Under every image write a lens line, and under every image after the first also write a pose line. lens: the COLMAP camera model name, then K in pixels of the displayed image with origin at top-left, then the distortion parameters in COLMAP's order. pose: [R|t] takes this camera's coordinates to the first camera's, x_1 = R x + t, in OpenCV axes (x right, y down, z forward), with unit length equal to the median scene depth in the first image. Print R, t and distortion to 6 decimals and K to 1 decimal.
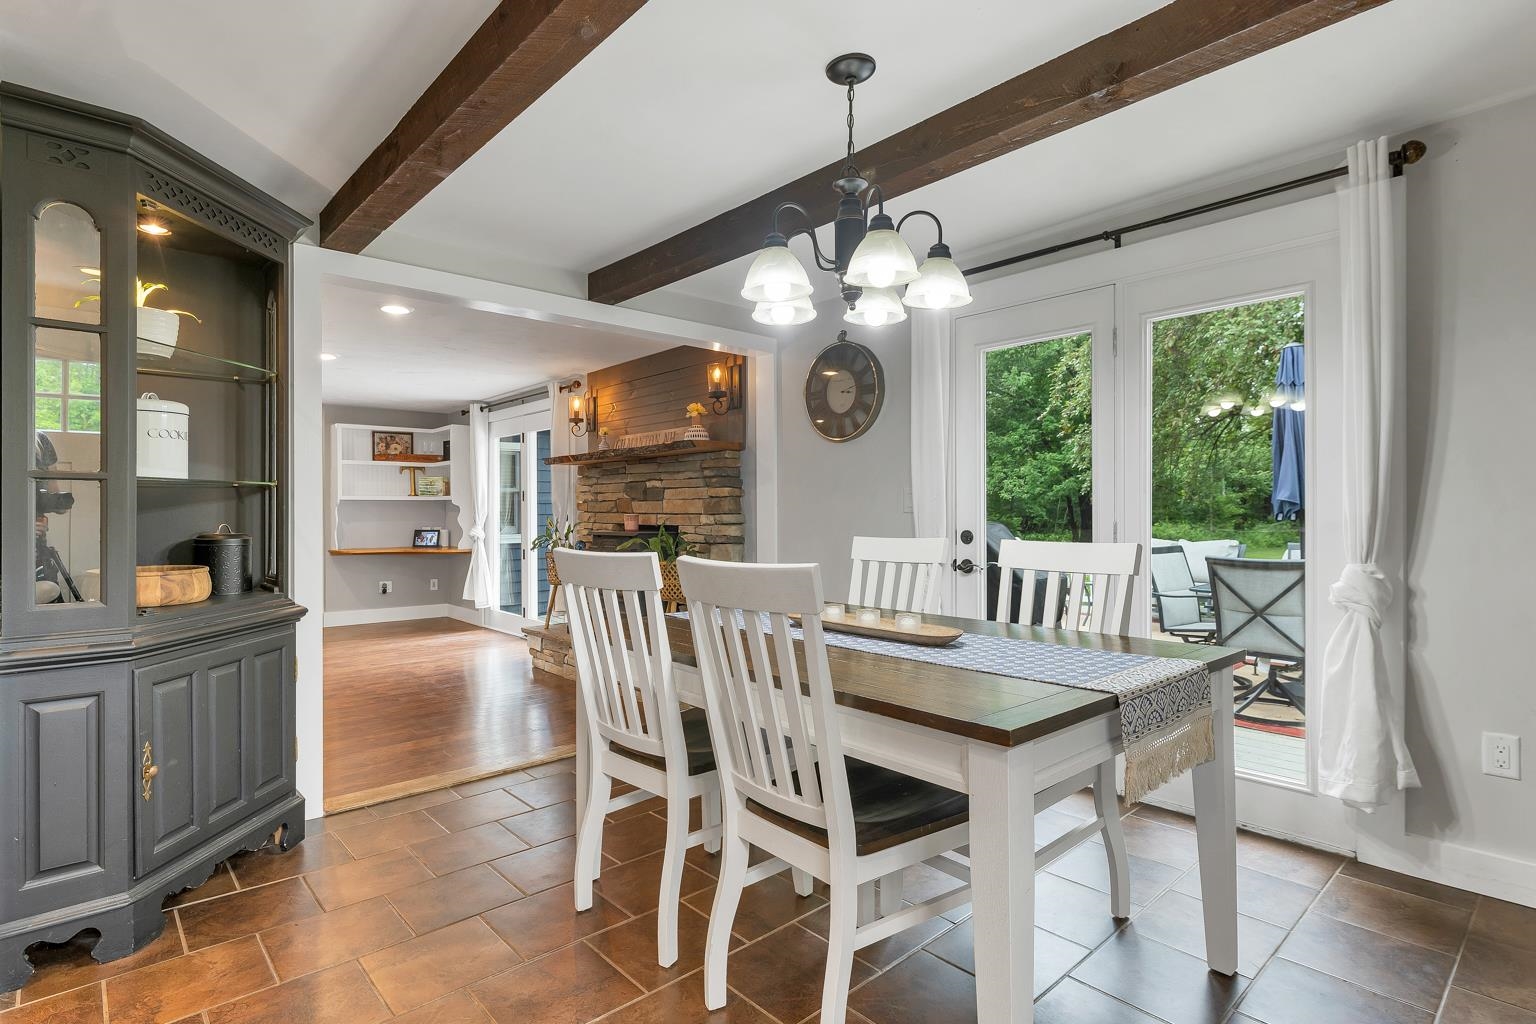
lens RADIAL K [[782.3, 0, 768.0], [0, 782.3, 512.0], [0, 0, 1]] dist [0.001753, 0.000059]
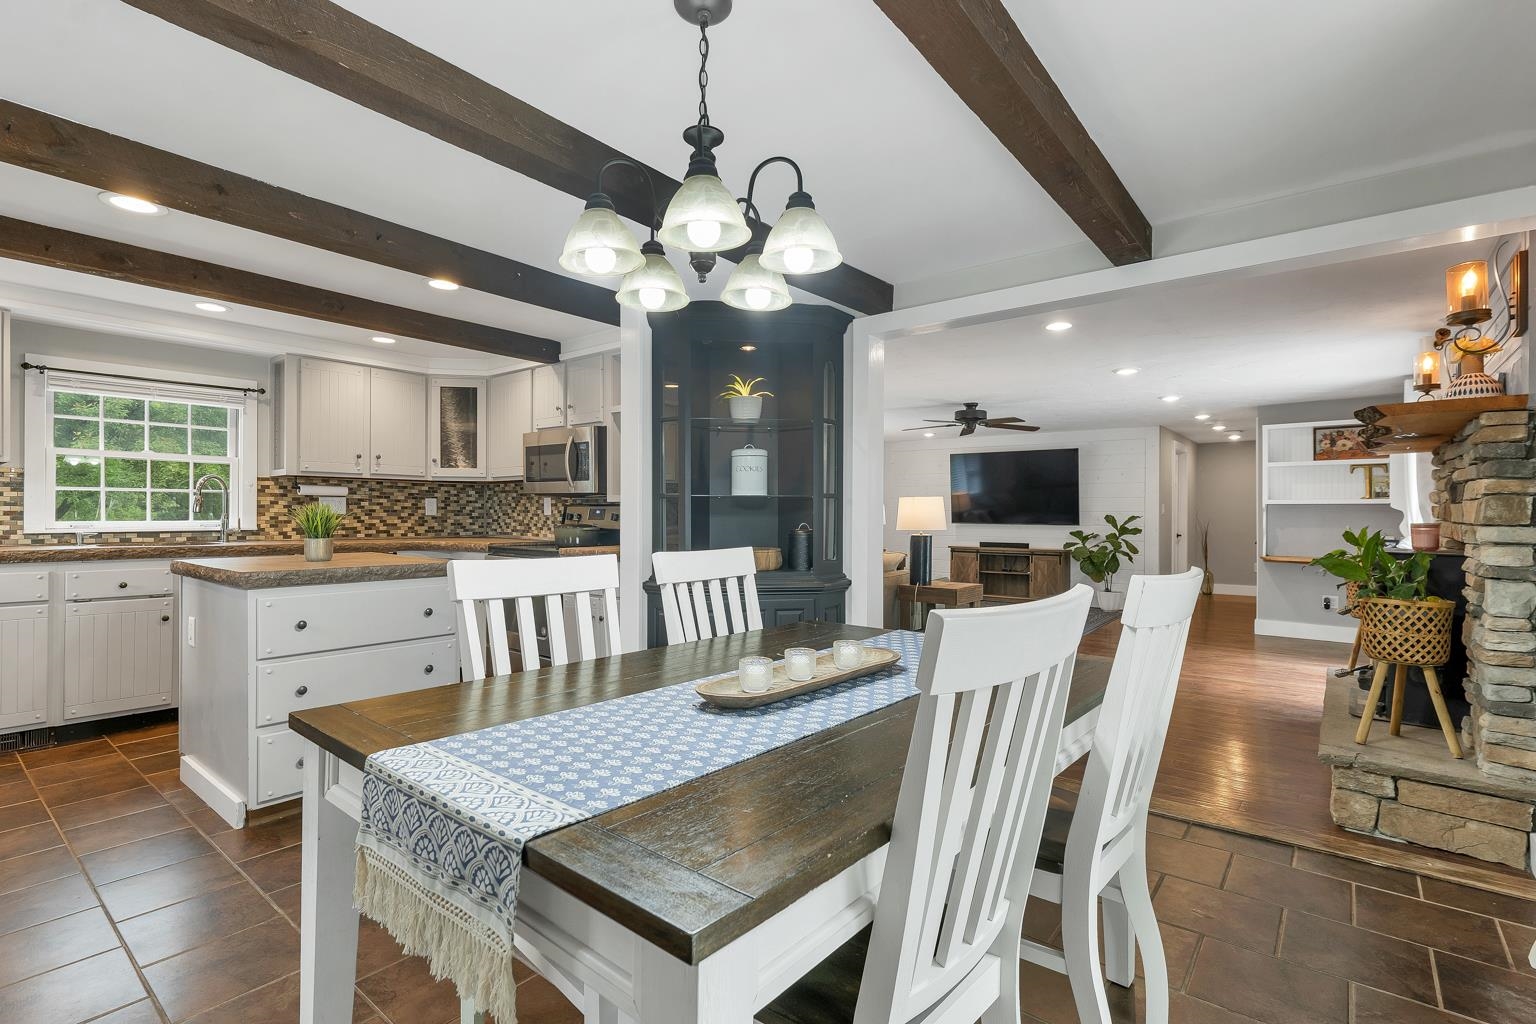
lens RADIAL K [[725.6, 0, 768.0], [0, 725.6, 512.0], [0, 0, 1]] dist [0.001922, 0.000497]
pose [[0.162293, -0.000589, -0.986742, 0.317241], [-0.004316, 0.999990, -0.001307, -0.002946], [0.986733, 0.004471, 0.162289, 0.335480]]
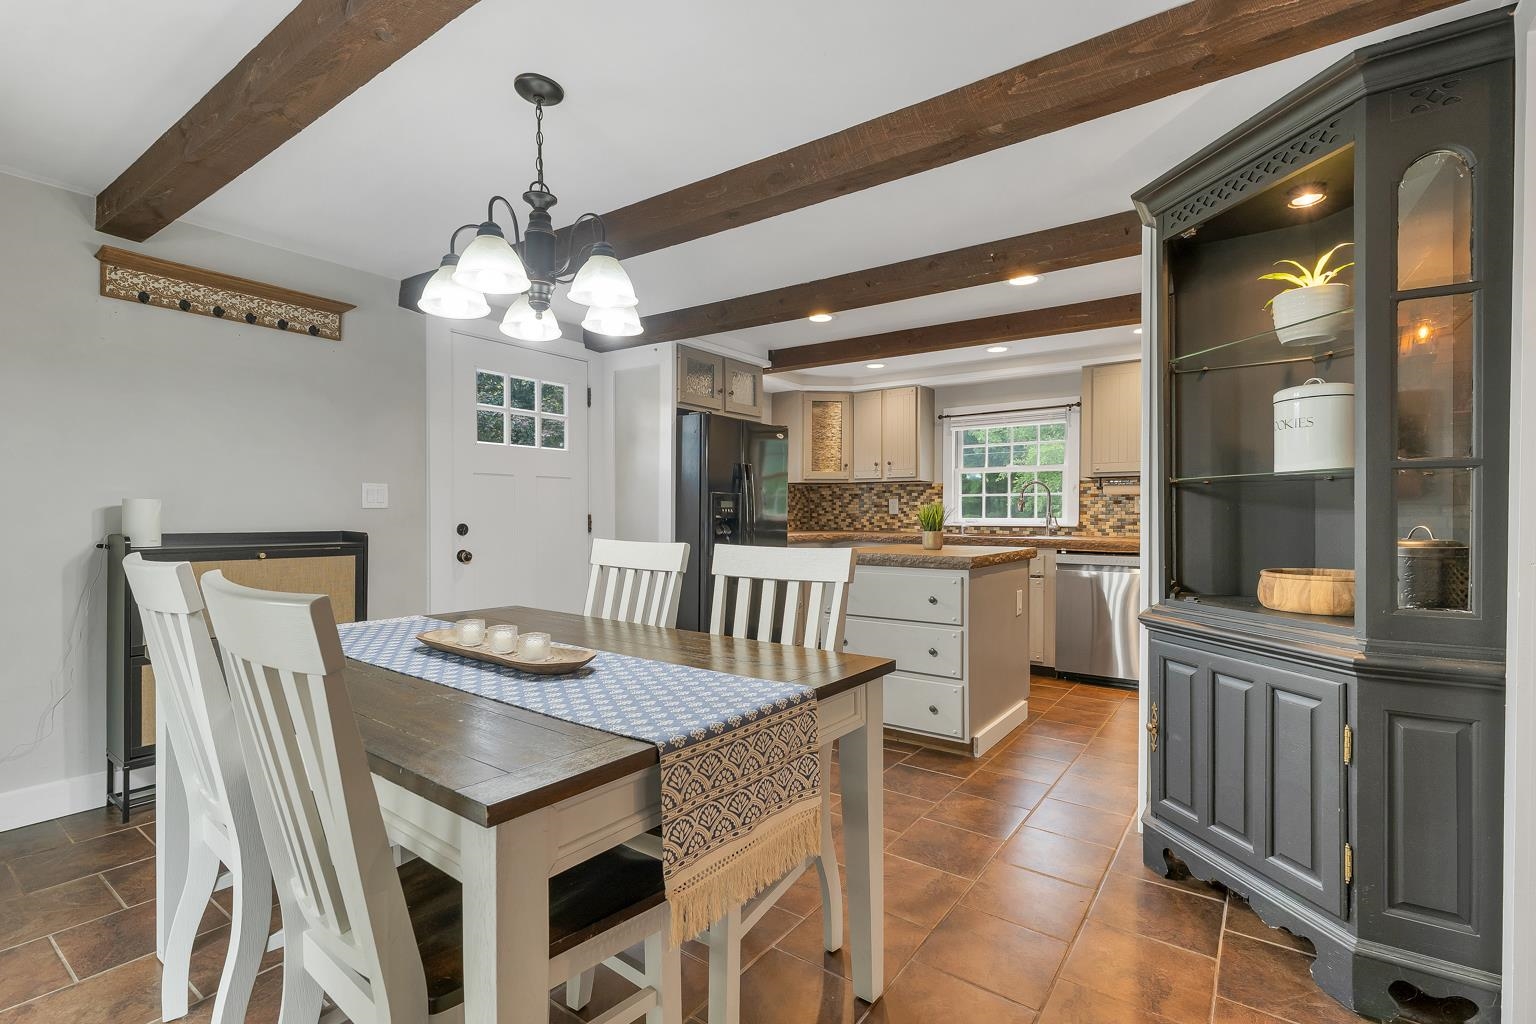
lens RADIAL K [[707.7, 0, 762.0], [0, 707.7, 519.3], [0, 0, 1]] dist [0.000559, -0.000152]
pose [[-0.977490, 0.003441, -0.210955, 0.004647], [0.001492, 0.999955, 0.009399, 0.000077], [0.210978, 0.008873, -0.977451, 0.704943]]
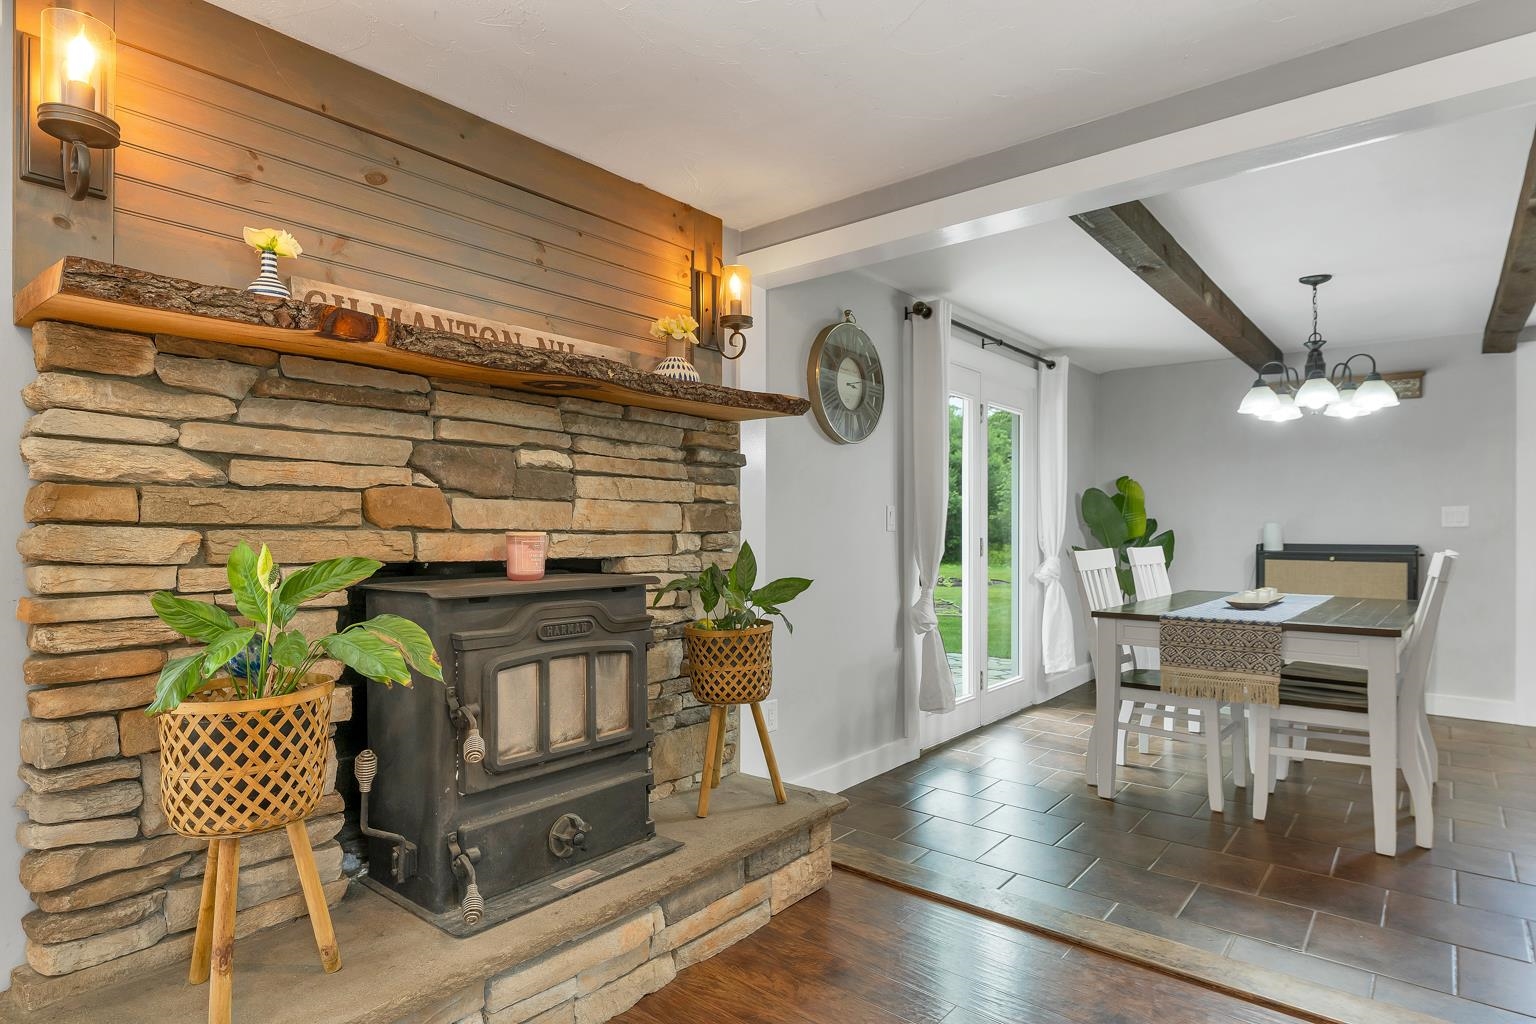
lens RADIAL K [[826.5, 0, 767.1], [0, 826.5, 532.9], [0, 0, 1]] dist [0.001057, -0.000582]
pose [[-0.155159, 0.001188, 0.987889, -0.546461], [-0.000108, 0.999999, -0.001220, 0.003010], [-0.987890, -0.000296, -0.155158, 0.886961]]
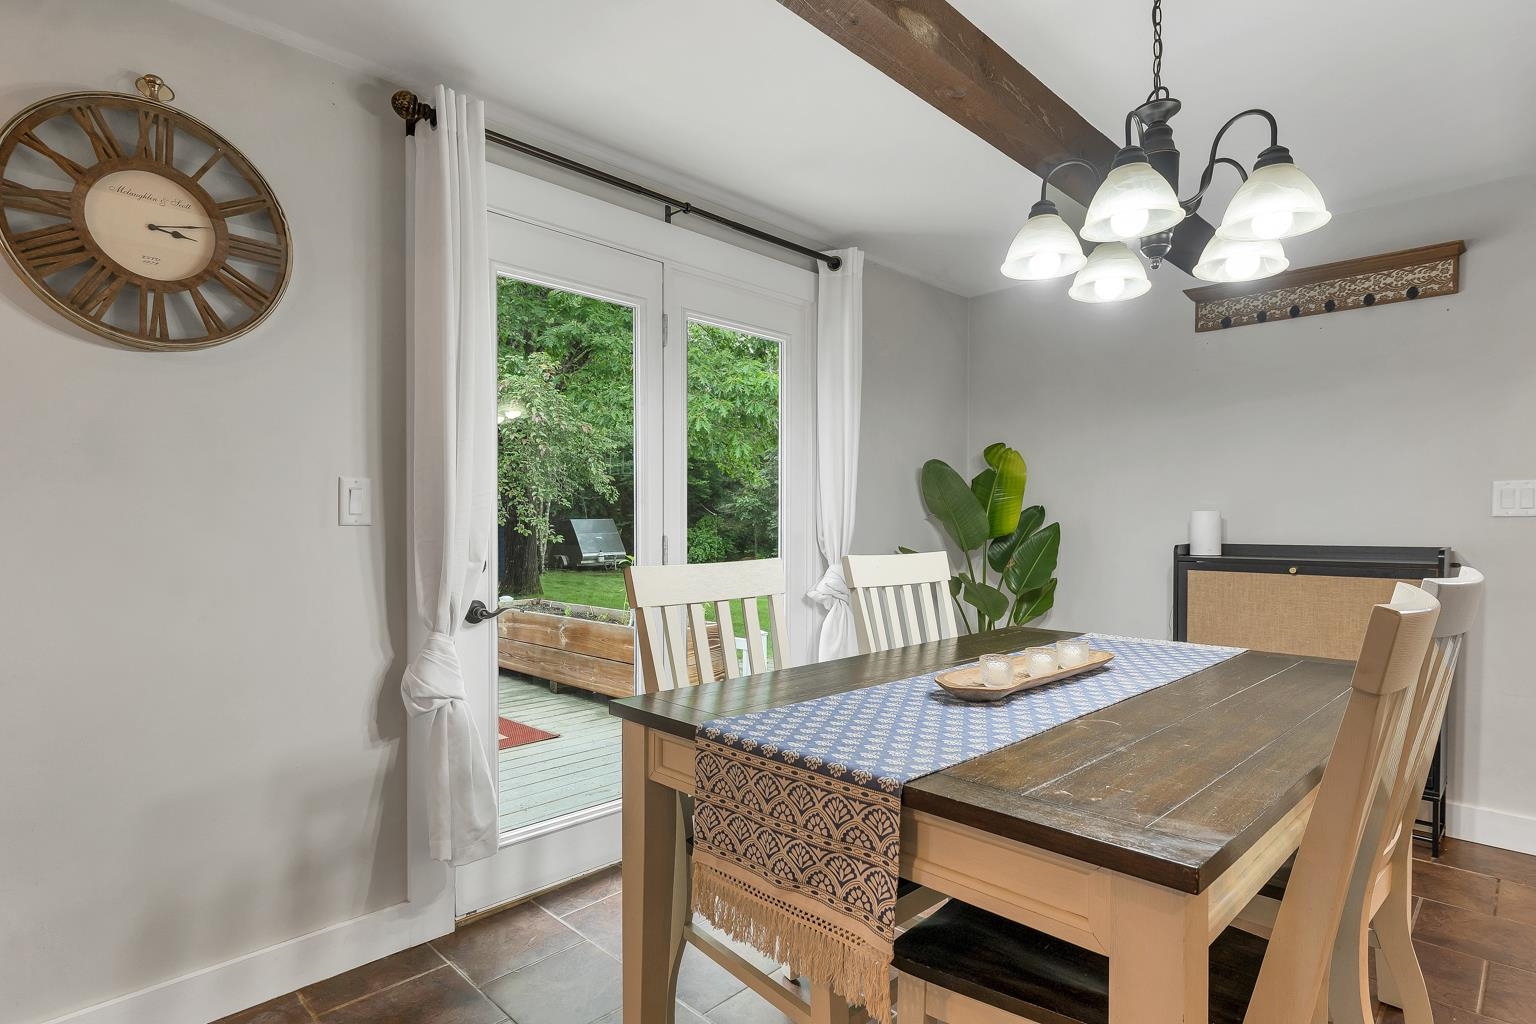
lens RADIAL K [[790.6, 0, 766.5], [0, 790.6, 536.2], [0, 0, 1]] dist [0.001459, -0.000151]
pose [[-0.063324, -0.009433, 0.997948, -0.241829], [0.001354, 0.999954, 0.009538, 0.002552], [-0.997992, 0.001956, -0.063308, 0.512984]]
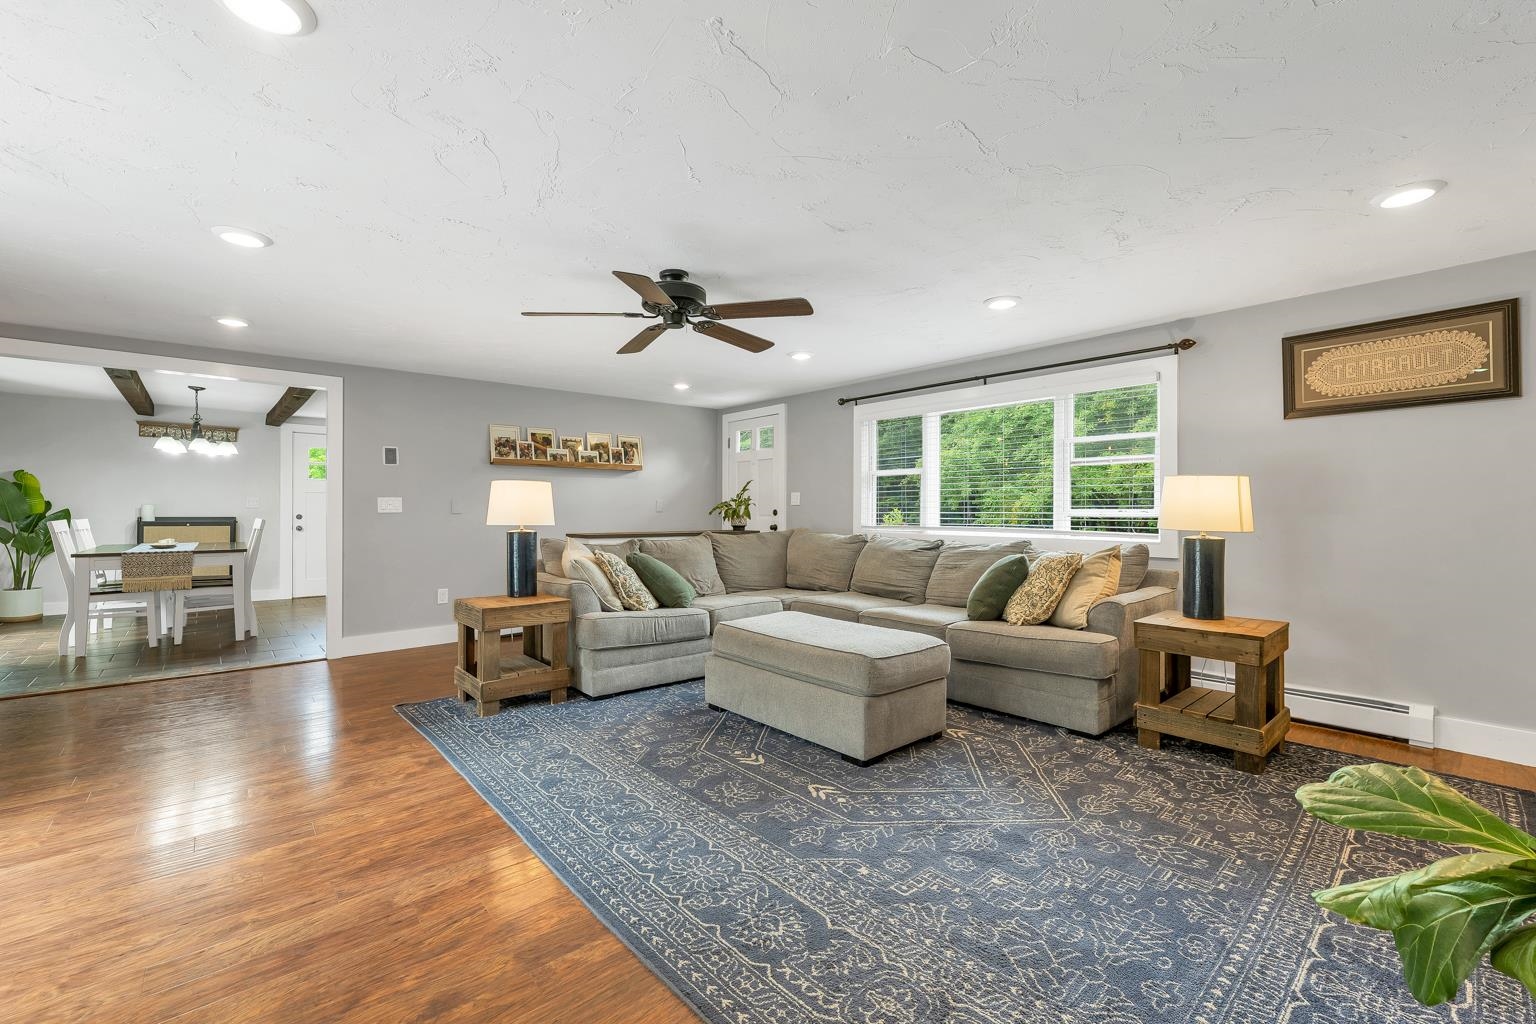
lens RADIAL K [[641.5, 0, 761.7], [0, 641.5, 507.9], [0, 0, 1]] dist [-0.002636, -0.000352]
pose [[-0.999878, 0.001725, 0.015506, -0.910323], [0.001654, 0.999988, -0.004577, 0.004226], [-0.015514, -0.004551, -0.999869, 1.392286]]
